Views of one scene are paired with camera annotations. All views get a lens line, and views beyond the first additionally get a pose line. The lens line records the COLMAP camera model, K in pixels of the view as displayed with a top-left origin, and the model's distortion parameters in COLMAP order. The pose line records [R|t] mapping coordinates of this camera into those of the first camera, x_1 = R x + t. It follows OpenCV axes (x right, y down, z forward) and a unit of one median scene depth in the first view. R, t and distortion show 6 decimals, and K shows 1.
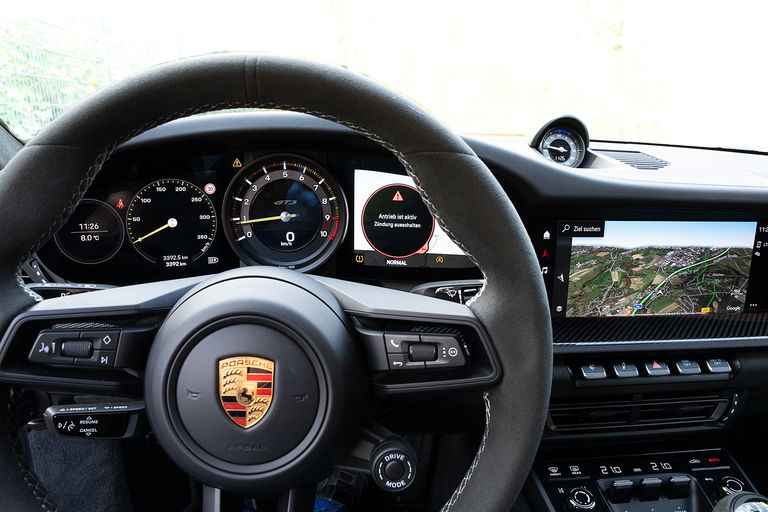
lens RADIAL K [[498.8, 0, 382.0], [0, 498.8, 253.2], [0, 0, 1]] dist [-0.001574, 0.013961]
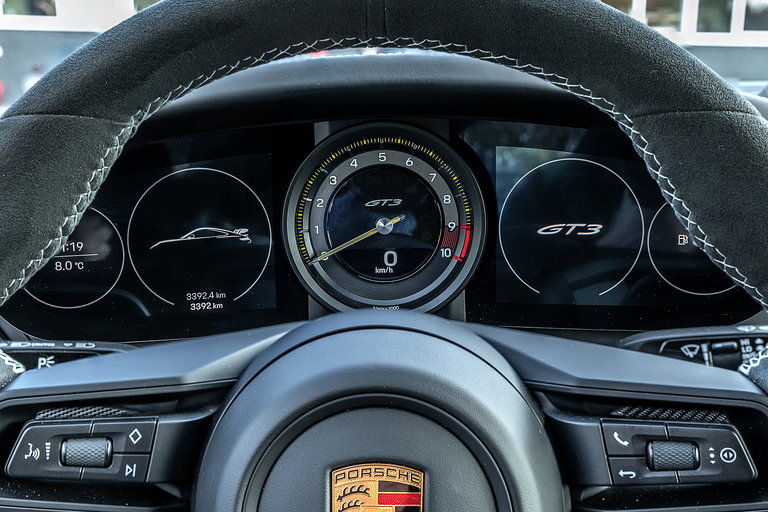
lens RADIAL K [[789.4, 0, 386.6], [0, 789.4, 257.5], [0, 0, 1]] dist [0.074163, 0.000000]
pose [[0.998993, -0.016867, -0.041564, -0.158305], [0.015728, 0.999496, -0.027591, -0.007862], [0.042009, 0.026910, 0.998755, 0.036346]]
